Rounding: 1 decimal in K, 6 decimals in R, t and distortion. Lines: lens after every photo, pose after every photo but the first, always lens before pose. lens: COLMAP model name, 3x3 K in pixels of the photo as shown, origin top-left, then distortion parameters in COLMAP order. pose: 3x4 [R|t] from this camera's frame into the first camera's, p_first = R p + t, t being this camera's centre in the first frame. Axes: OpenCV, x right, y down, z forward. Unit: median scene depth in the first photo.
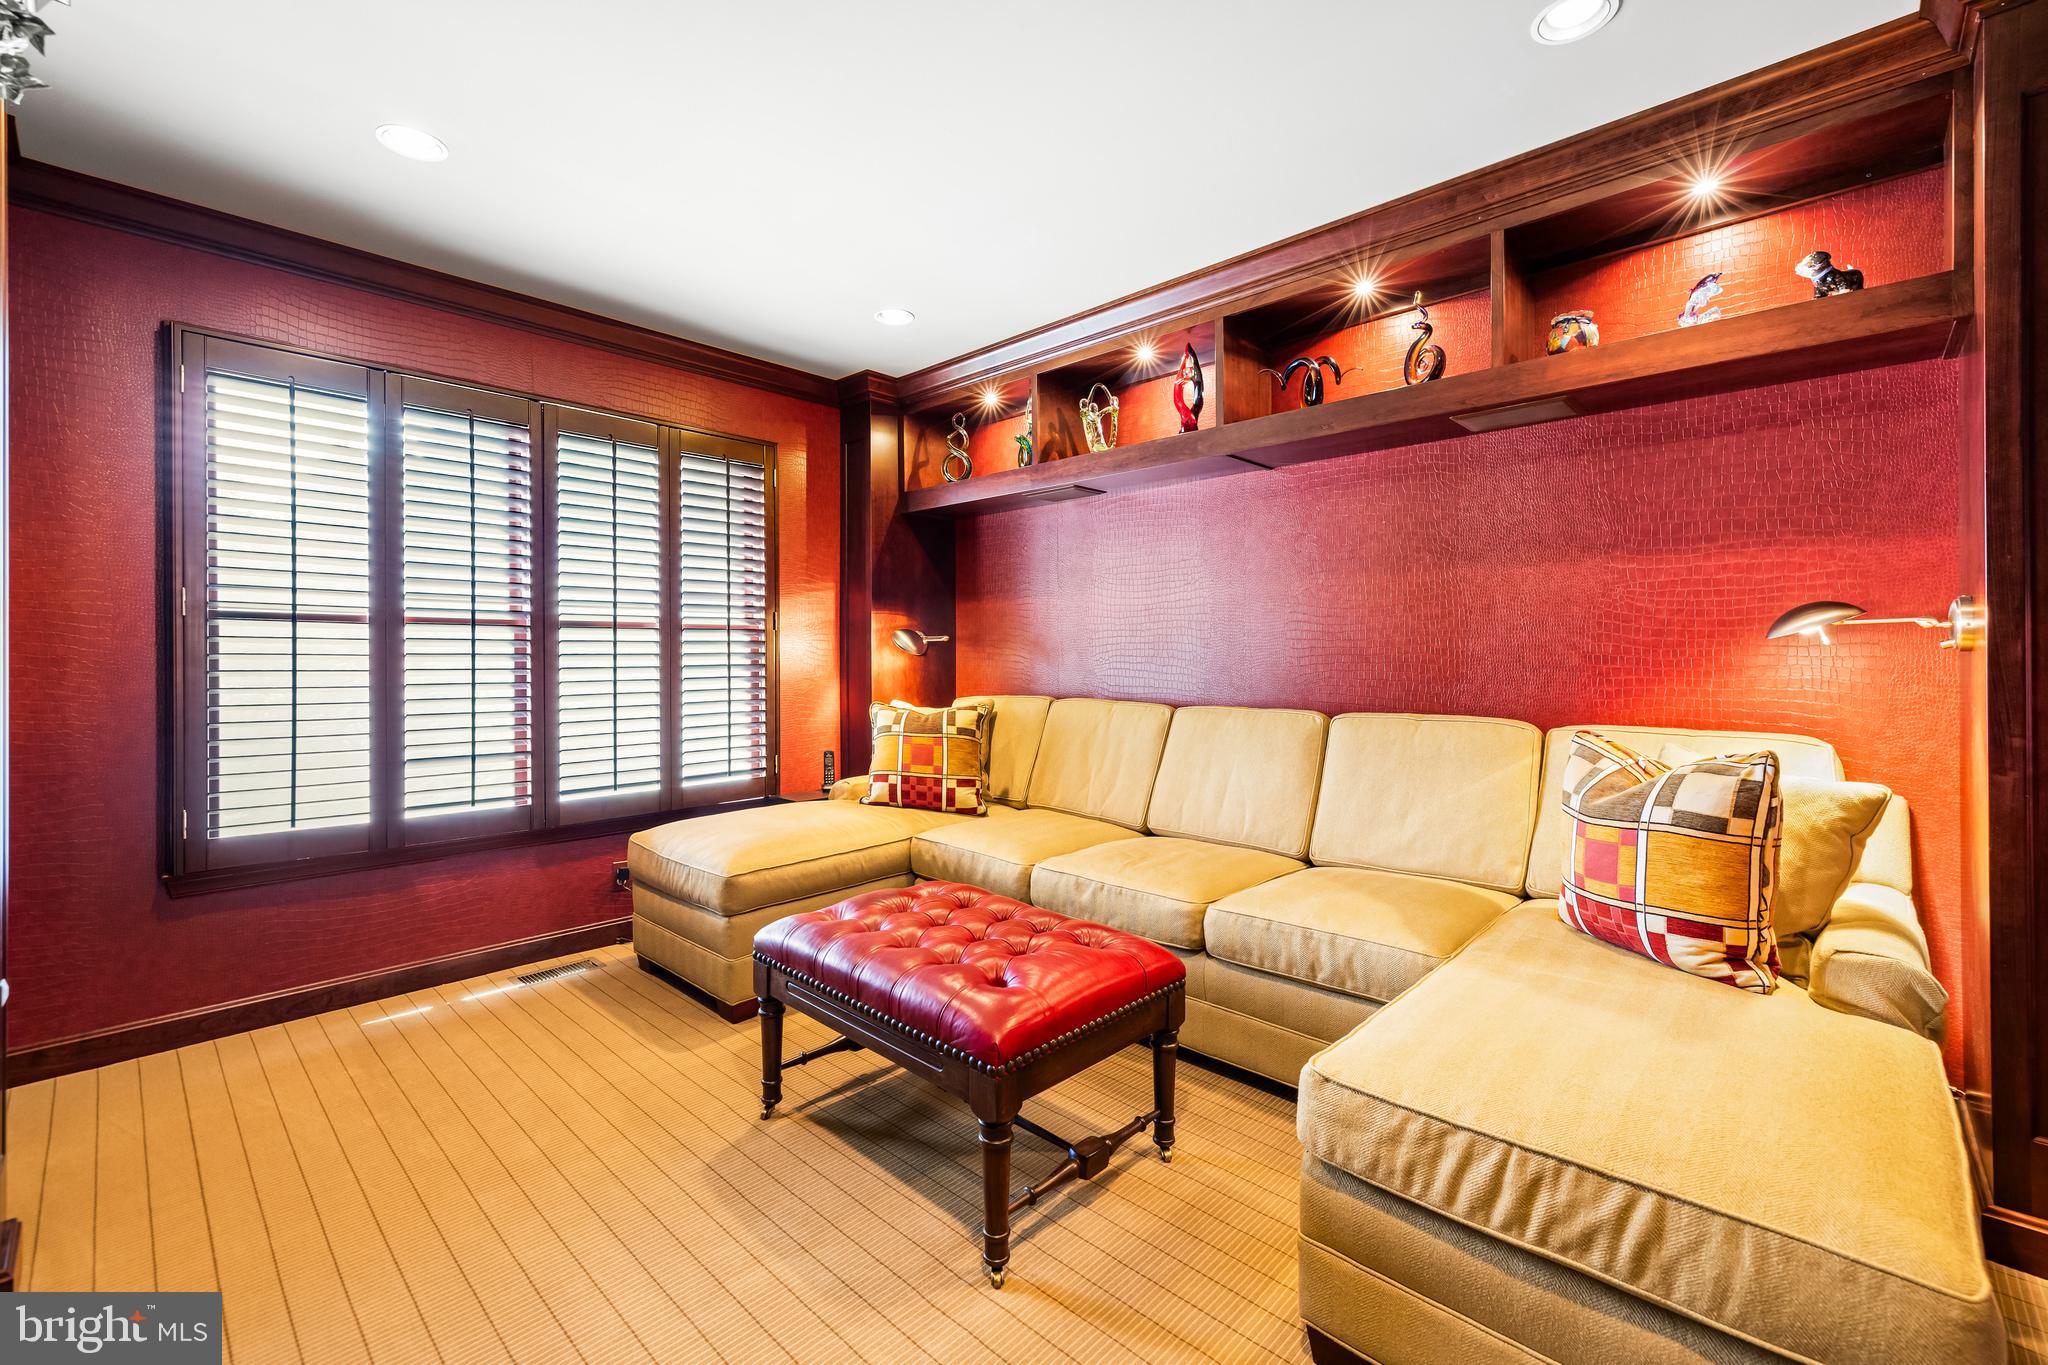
lens RADIAL K [[862.0, 0, 1015.3], [0, 862.0, 665.6], [0, 0, 1]] dist [0.001461, 0.000885]
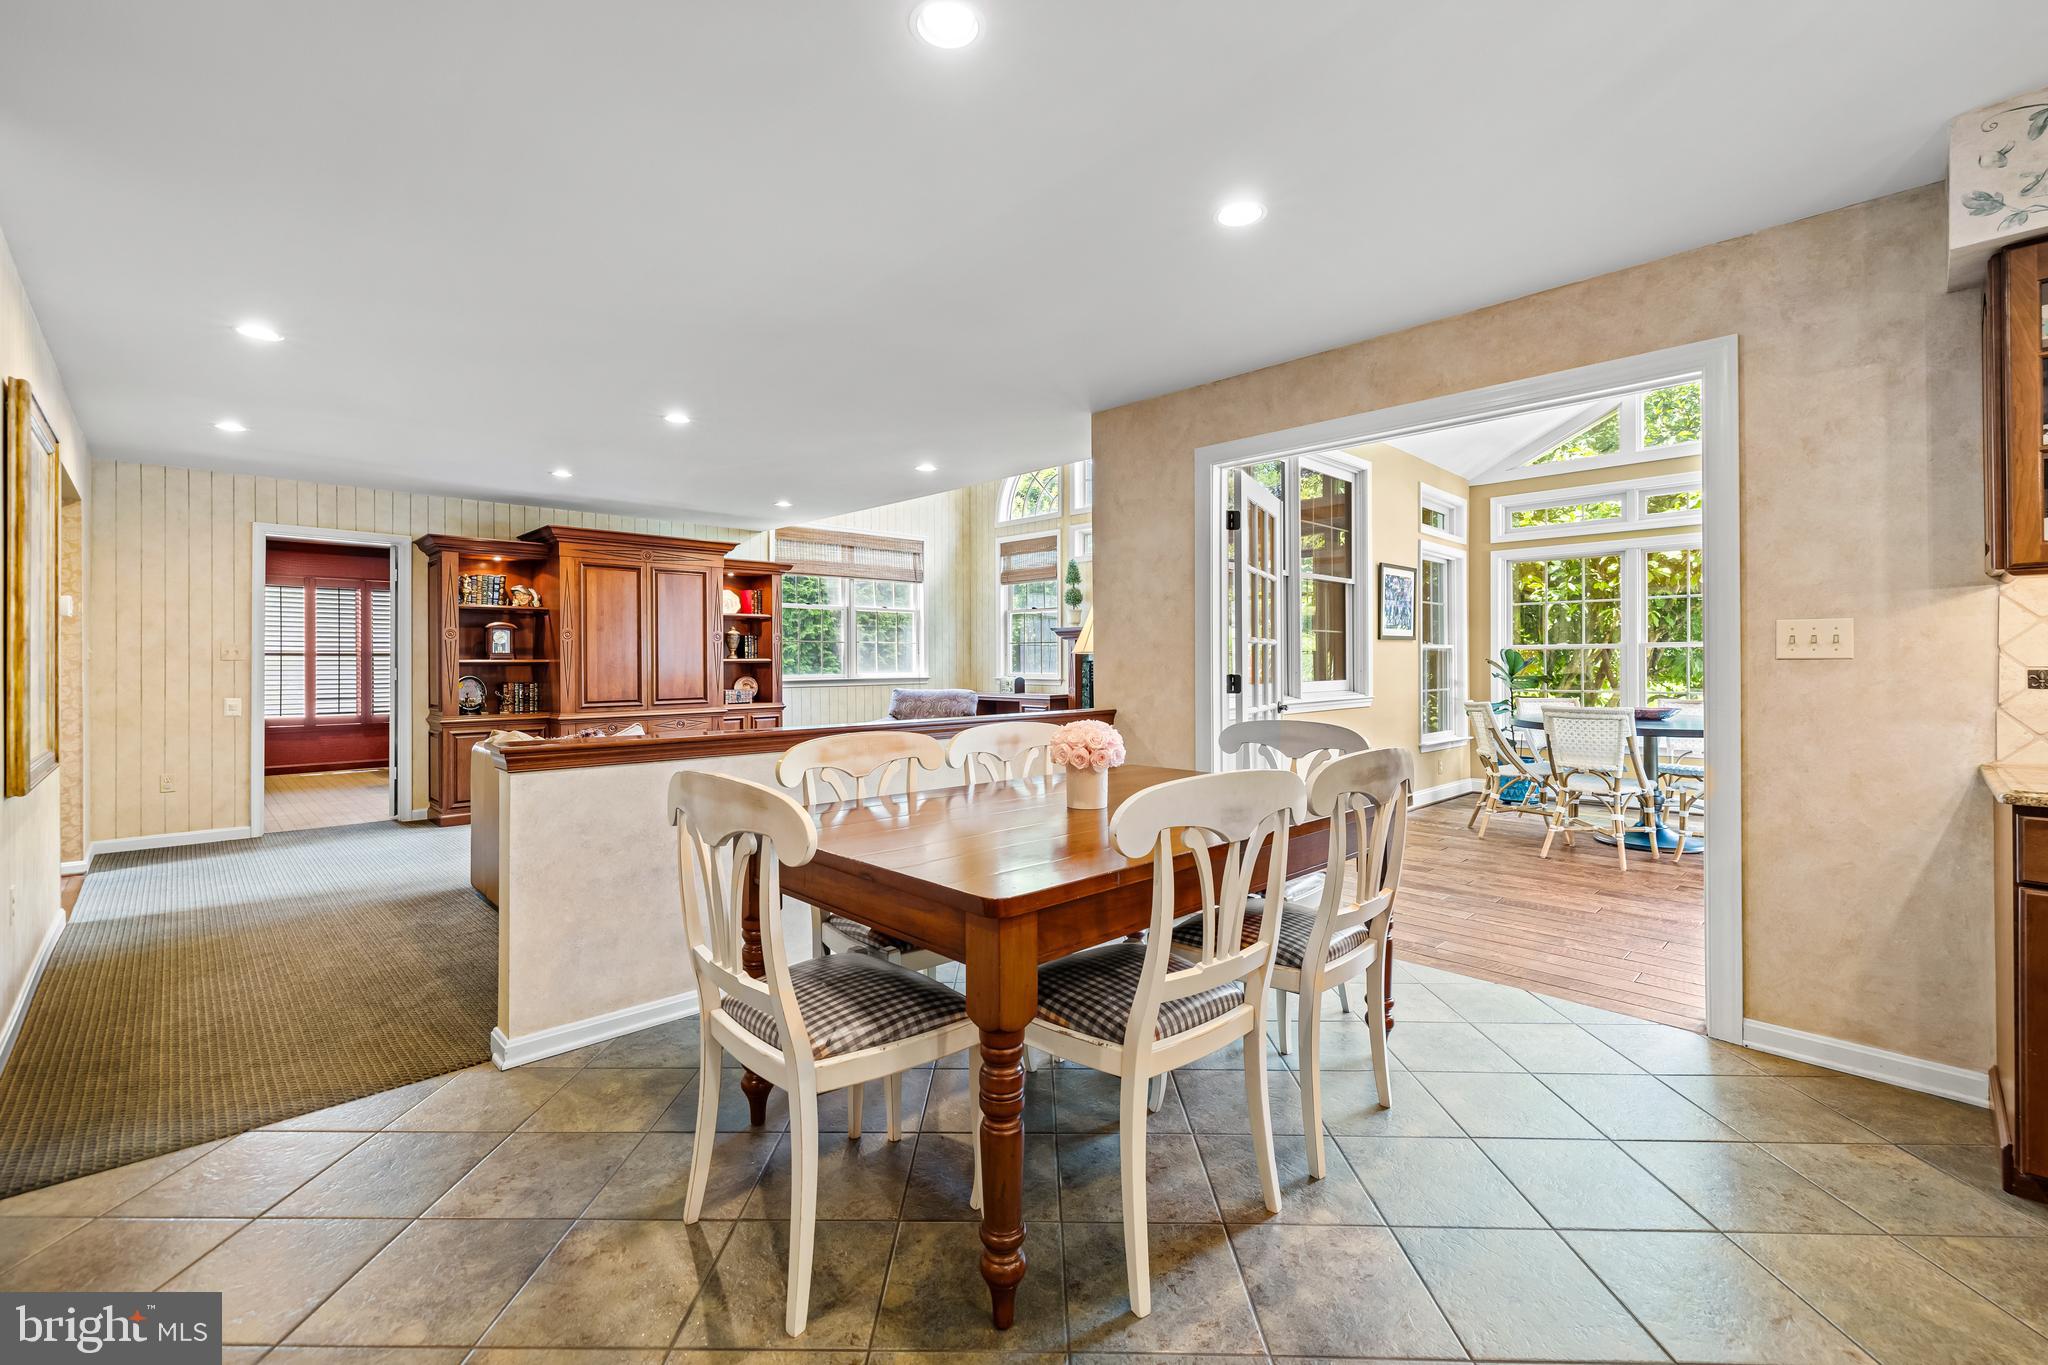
lens RADIAL K [[862.0, 0, 1010.2], [0, 862.0, 662.6], [0, 0, 1]] dist [0.001461, 0.000885]
pose [[0.999049, -0.004151, -0.043414, 1.876912], [0.003862, 0.999970, -0.006747, 0.006169], [0.043440, 0.006573, 0.999034, -1.950944]]
